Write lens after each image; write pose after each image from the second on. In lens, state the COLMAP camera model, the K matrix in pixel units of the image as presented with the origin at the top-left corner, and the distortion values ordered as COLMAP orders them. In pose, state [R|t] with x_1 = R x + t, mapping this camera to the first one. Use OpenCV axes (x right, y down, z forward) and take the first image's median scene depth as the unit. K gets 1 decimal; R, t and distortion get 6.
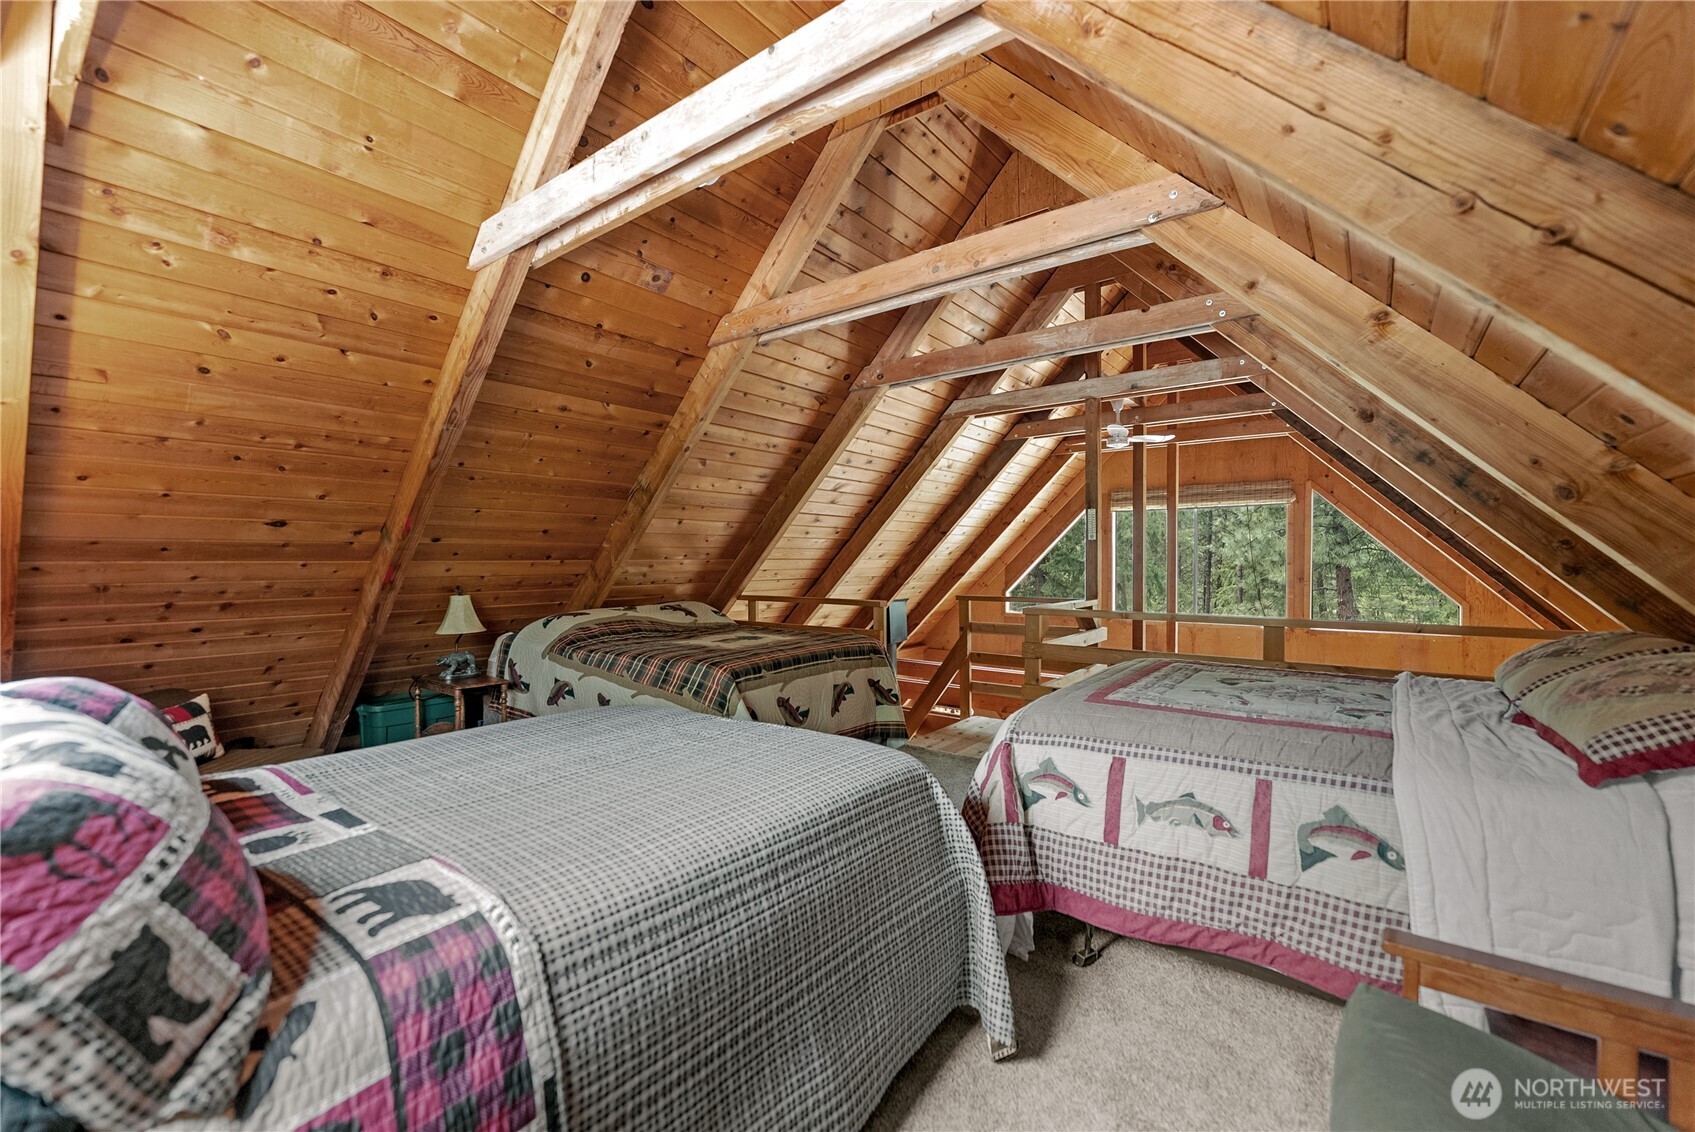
lens RADIAL K [[707.4, 0, 854.5], [0, 707.4, 587.9], [0, 0, 1]] dist [0.003062, 0.000002]
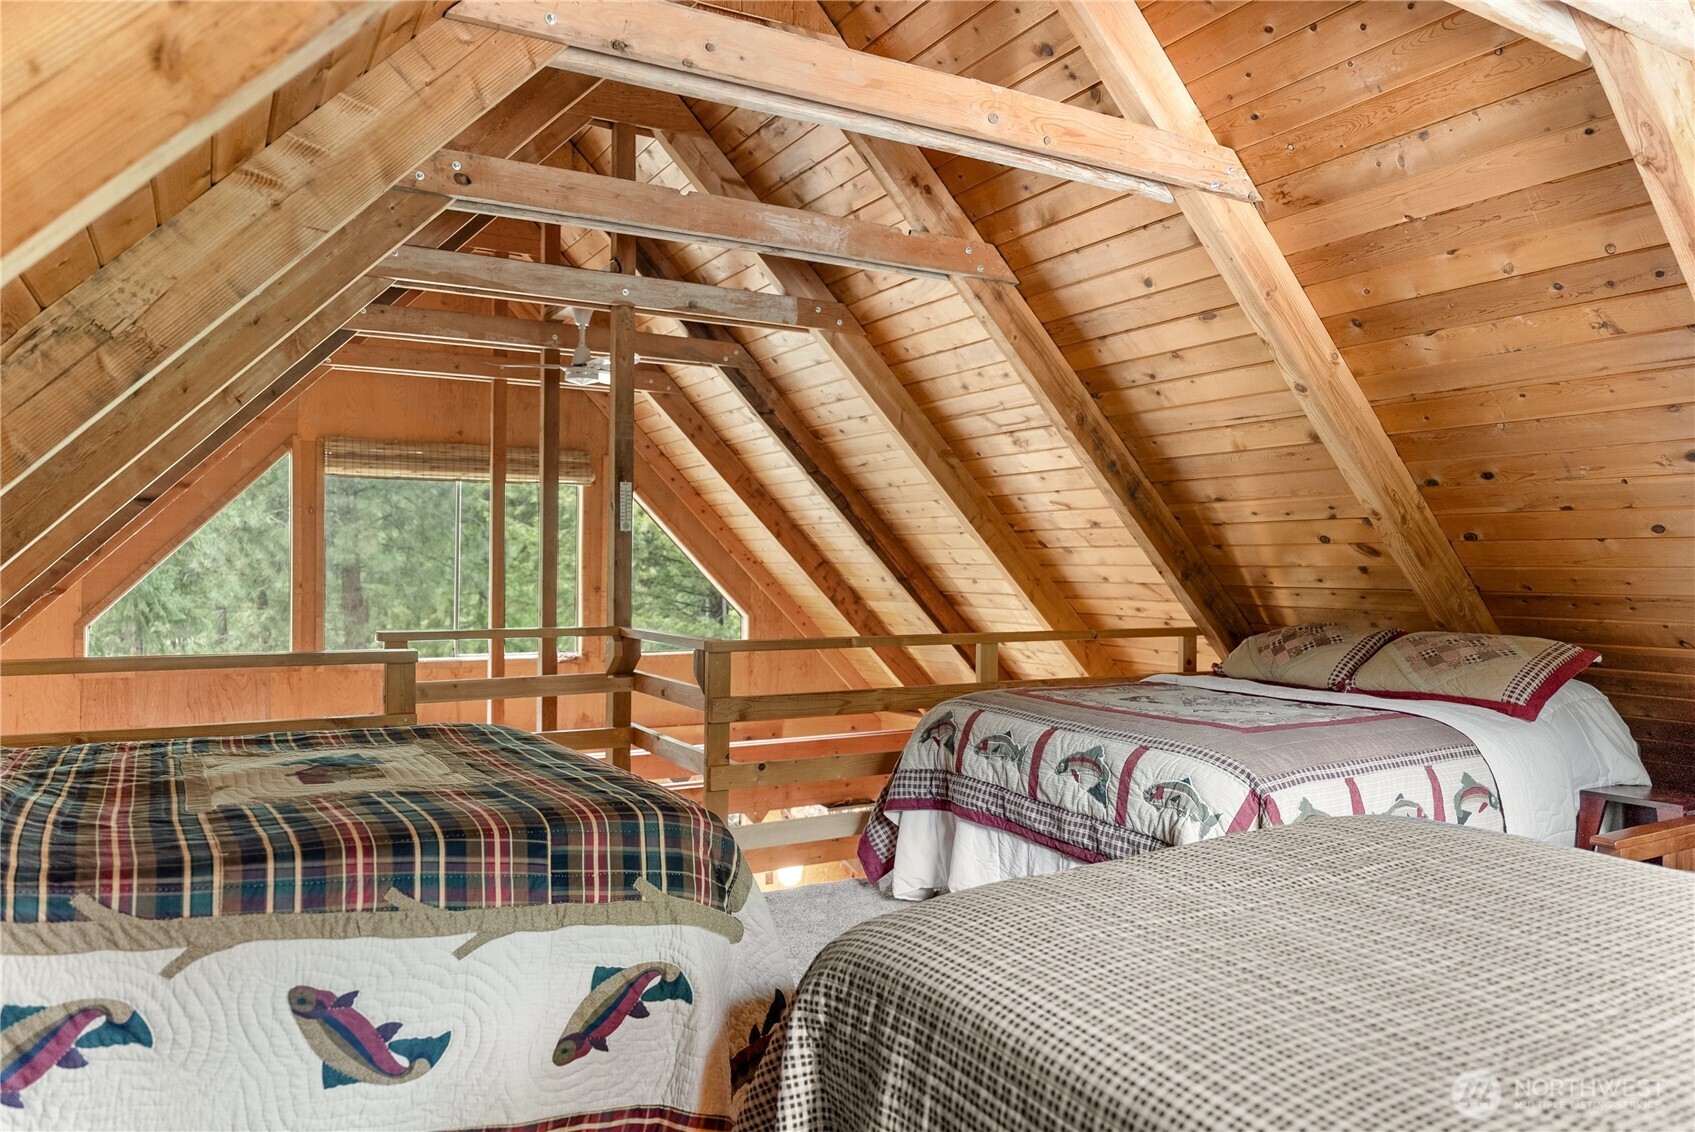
lens RADIAL K [[1166.3, 0, 856.1], [0, 1166.3, 575.9], [0, 0, 1]] dist [-0.011767, -0.001103]
pose [[0.392939, -0.006990, 0.919538, -0.480862], [0.029425, 0.999555, -0.004975, -0.015316], [-0.919094, 0.029012, 0.392970, 0.368931]]
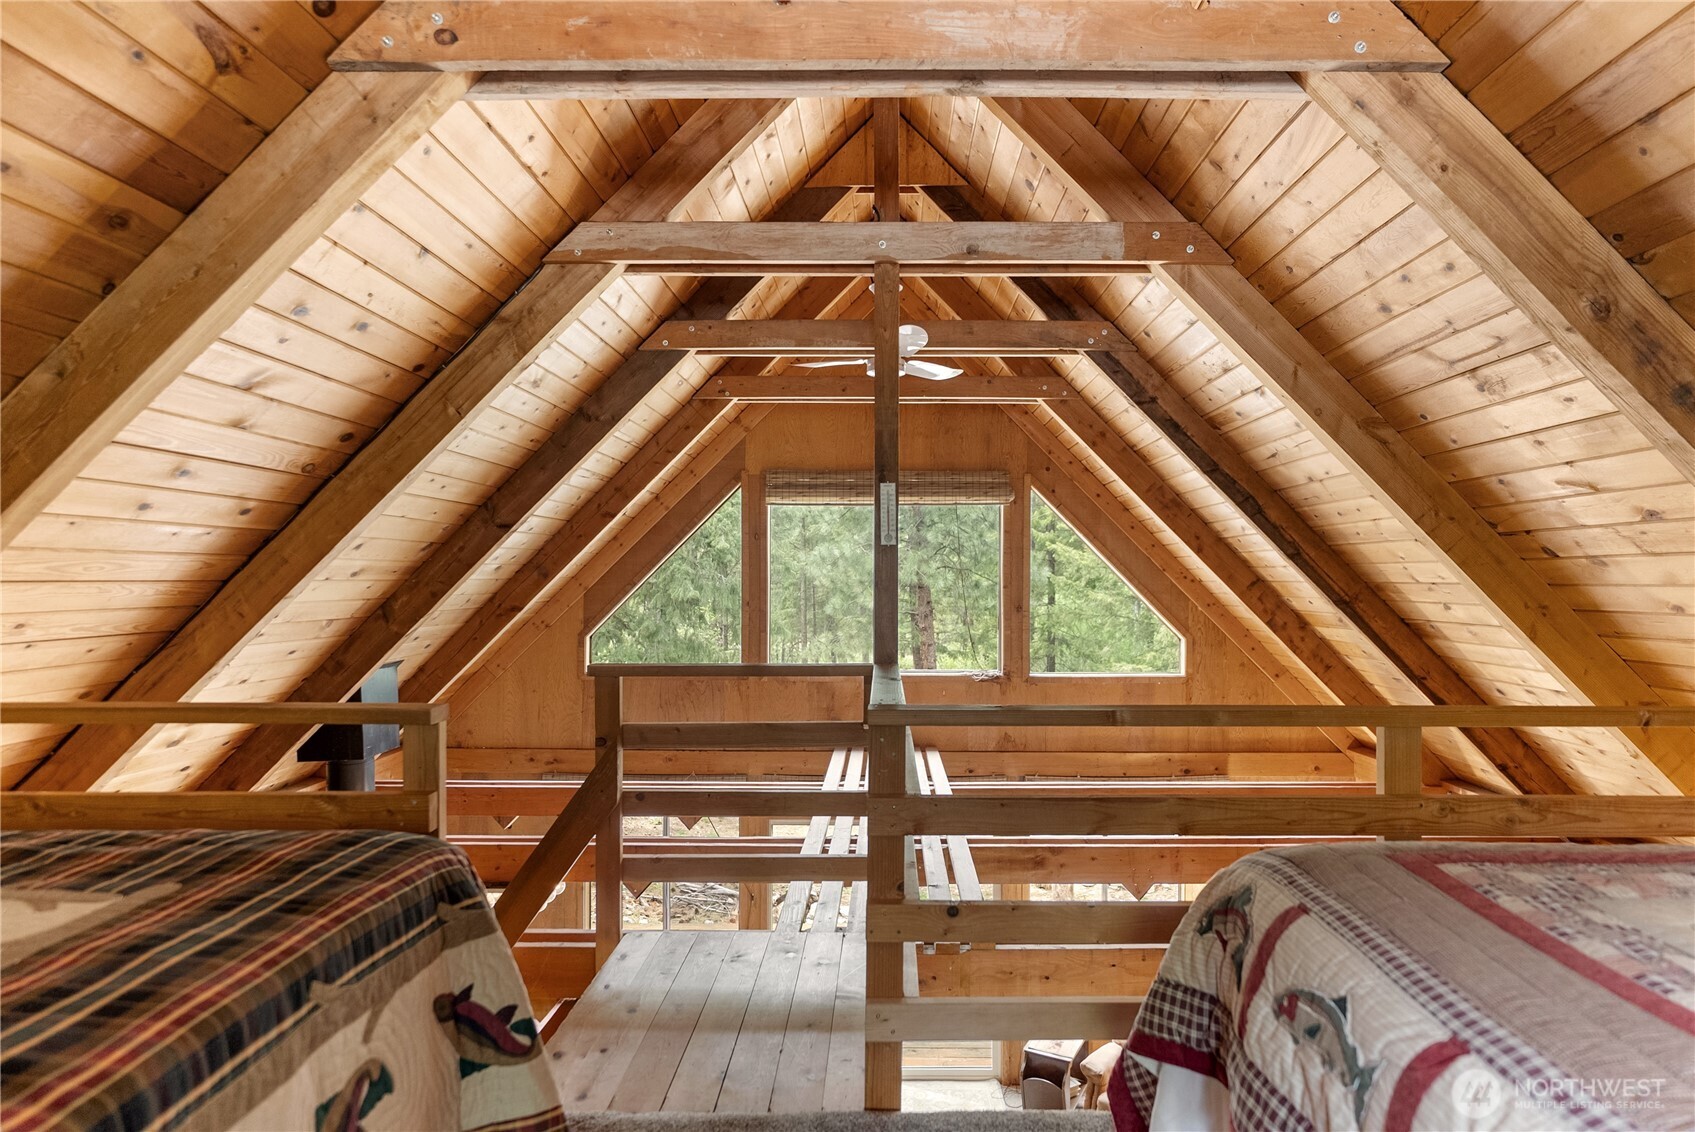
lens RADIAL K [[900.4, 0, 889.8], [0, 900.4, 576.2], [0, 0, 1]] dist [-0.000882, -0.000779]
pose [[0.799649, 0.003231, 0.600459, -0.040639], [0.021991, 0.999157, -0.034663, -0.021213], [-0.600065, 0.040923, 0.798904, 0.445247]]
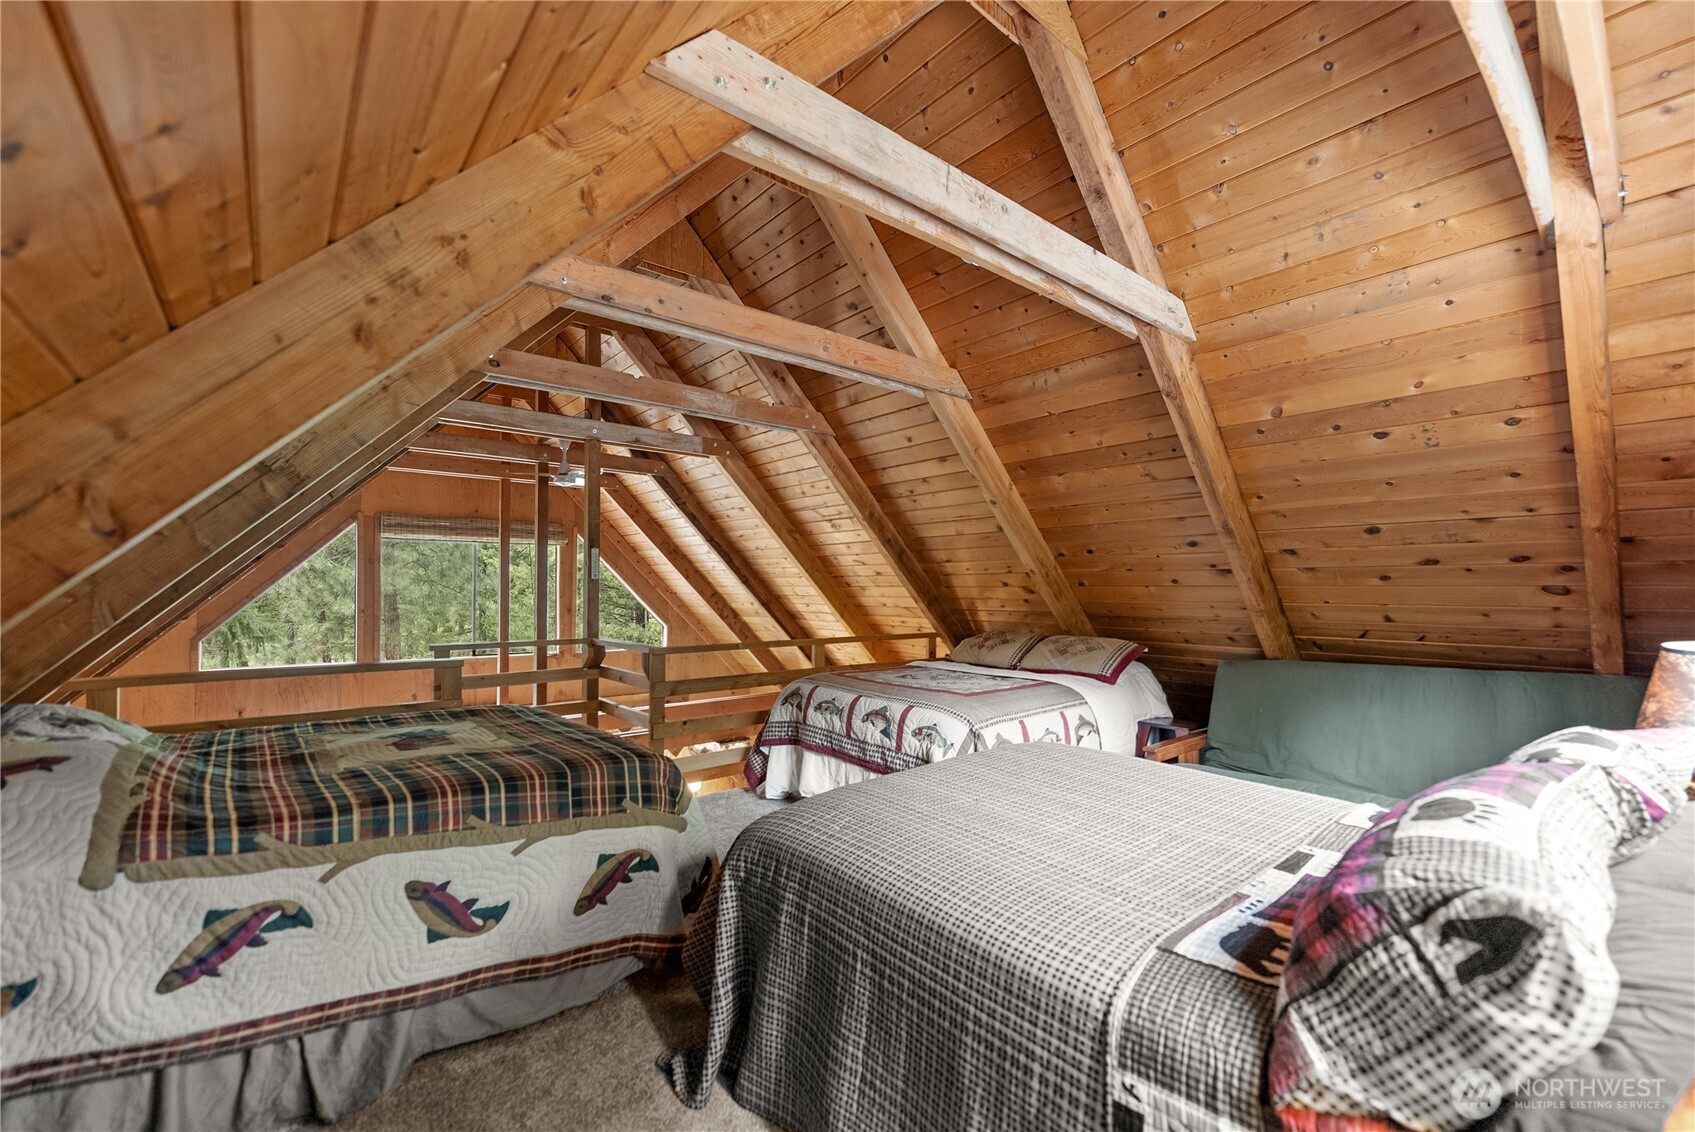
lens RADIAL K [[707.4, 0, 854.5], [0, 707.4, 587.9], [0, 0, 1]] dist [0.003062, 0.000002]
pose [[0.224079, 0.000918, 0.974571, -0.511759], [0.035130, 0.999342, -0.009018, -0.029340], [-0.973938, 0.036257, 0.223899, 0.372789]]
